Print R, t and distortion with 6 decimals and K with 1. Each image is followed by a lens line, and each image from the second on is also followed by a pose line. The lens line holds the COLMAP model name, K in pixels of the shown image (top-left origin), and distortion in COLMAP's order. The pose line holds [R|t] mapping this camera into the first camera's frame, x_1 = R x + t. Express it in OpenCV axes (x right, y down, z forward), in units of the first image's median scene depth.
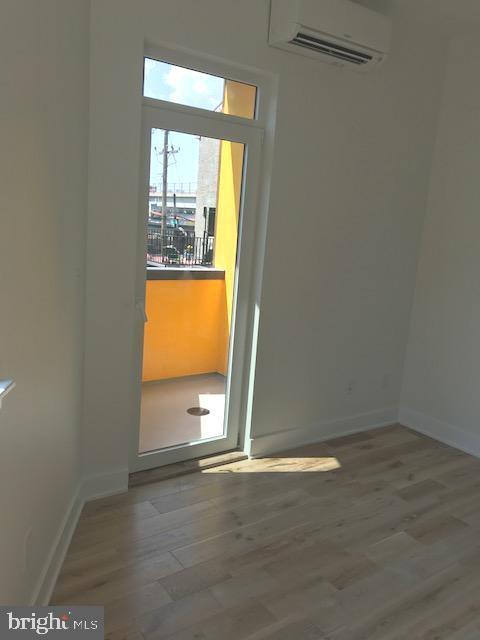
lens RADIAL K [[532.8, 0, 237.0], [0, 532.8, 322.5], [0, 0, 1]] dist [0.054340, -0.072773]
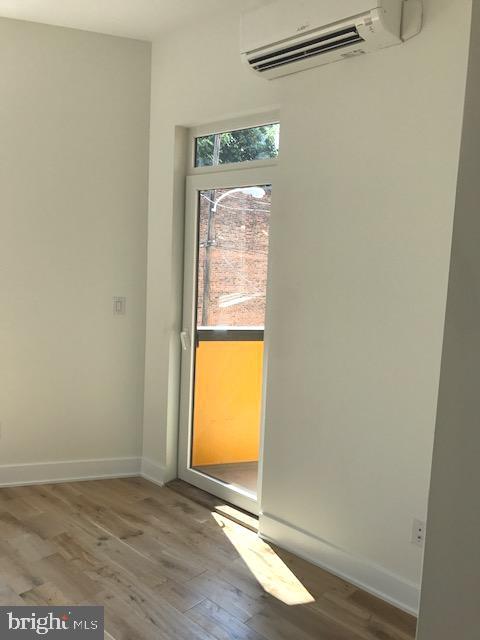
lens RADIAL K [[532.8, 0, 237.0], [0, 532.8, 322.5], [0, 0, 1]] dist [0.054340, -0.072773]
pose [[0.187687, 0.050432, -0.980933, 0.932599], [-0.210746, 0.977490, 0.009932, -0.090256], [0.959354, 0.204864, 0.194091, 0.796428]]
